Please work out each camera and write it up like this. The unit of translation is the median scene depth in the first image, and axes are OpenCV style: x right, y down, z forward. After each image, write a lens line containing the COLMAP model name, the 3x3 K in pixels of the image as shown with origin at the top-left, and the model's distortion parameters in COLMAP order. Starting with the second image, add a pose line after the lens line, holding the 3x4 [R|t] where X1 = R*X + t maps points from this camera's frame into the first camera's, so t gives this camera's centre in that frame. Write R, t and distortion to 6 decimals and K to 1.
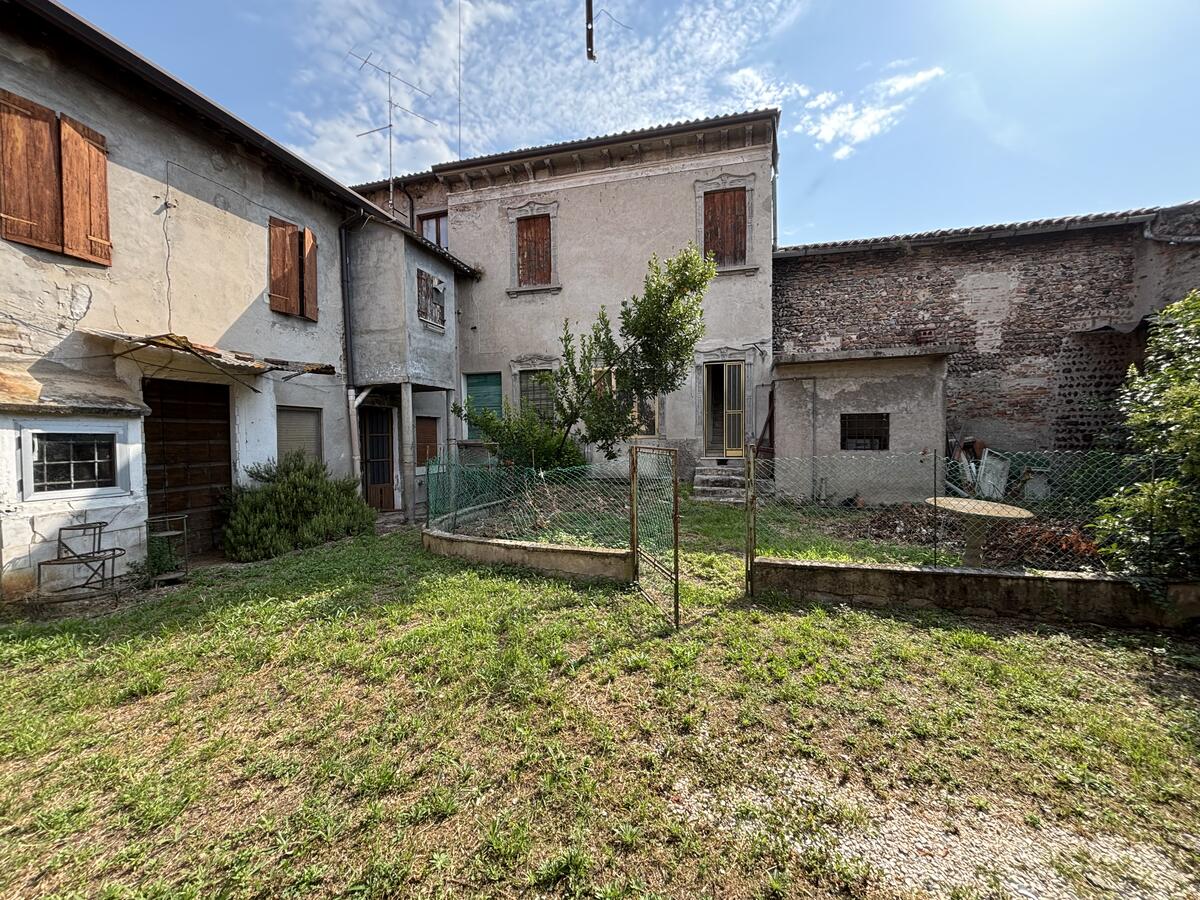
lens RADIAL K [[485.3, 0, 601.0], [0, 485.3, 452.4], [0, 0, 1]] dist [-0.004015, 0.000347]
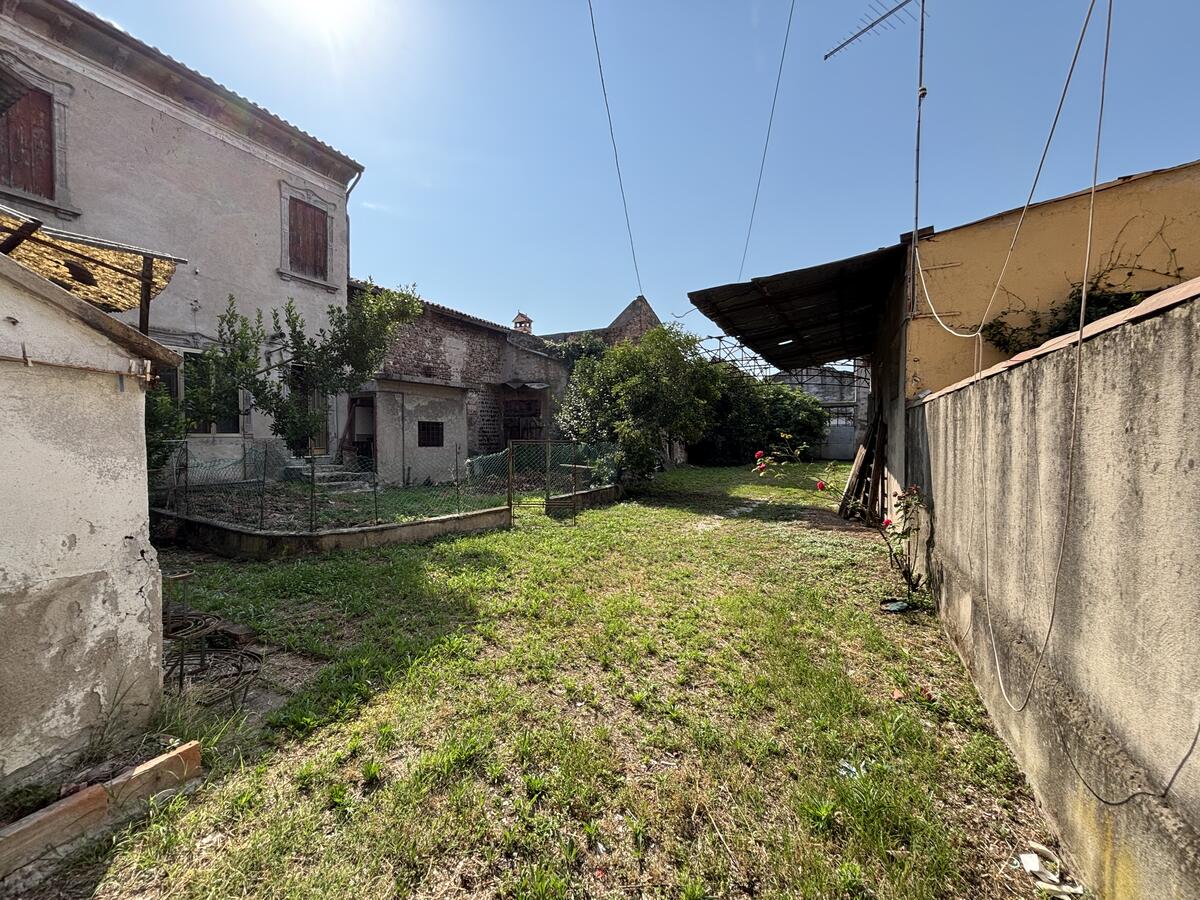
lens RADIAL K [[485.3, 0, 593.5], [0, 485.3, 451.5], [0, 0, 1]] dist [-0.004015, 0.000347]
pose [[0.227212, -0.015106, 0.973728, -0.774525], [0.024914, 0.999643, 0.009695, 0.007485], [-0.973527, 0.022057, 0.227507, 0.193268]]
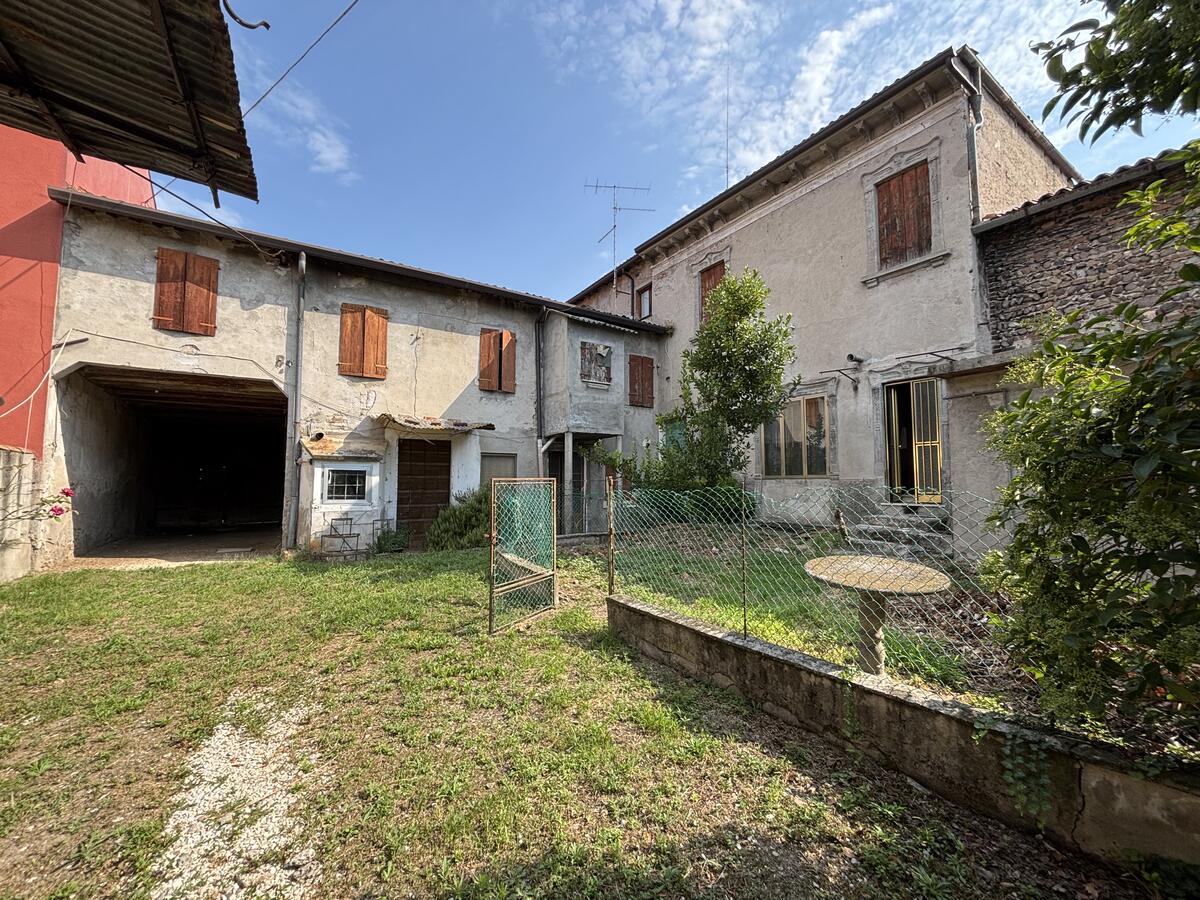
lens RADIAL K [[485.3, 0, 602.2], [0, 485.3, 456.0], [0, 0, 1]] dist [-0.004015, 0.000347]
pose [[0.748554, -0.025485, -0.662584, 0.486629], [-0.030833, 0.996842, -0.073175, 0.007433], [0.662357, 0.075205, 0.745404, 0.124454]]
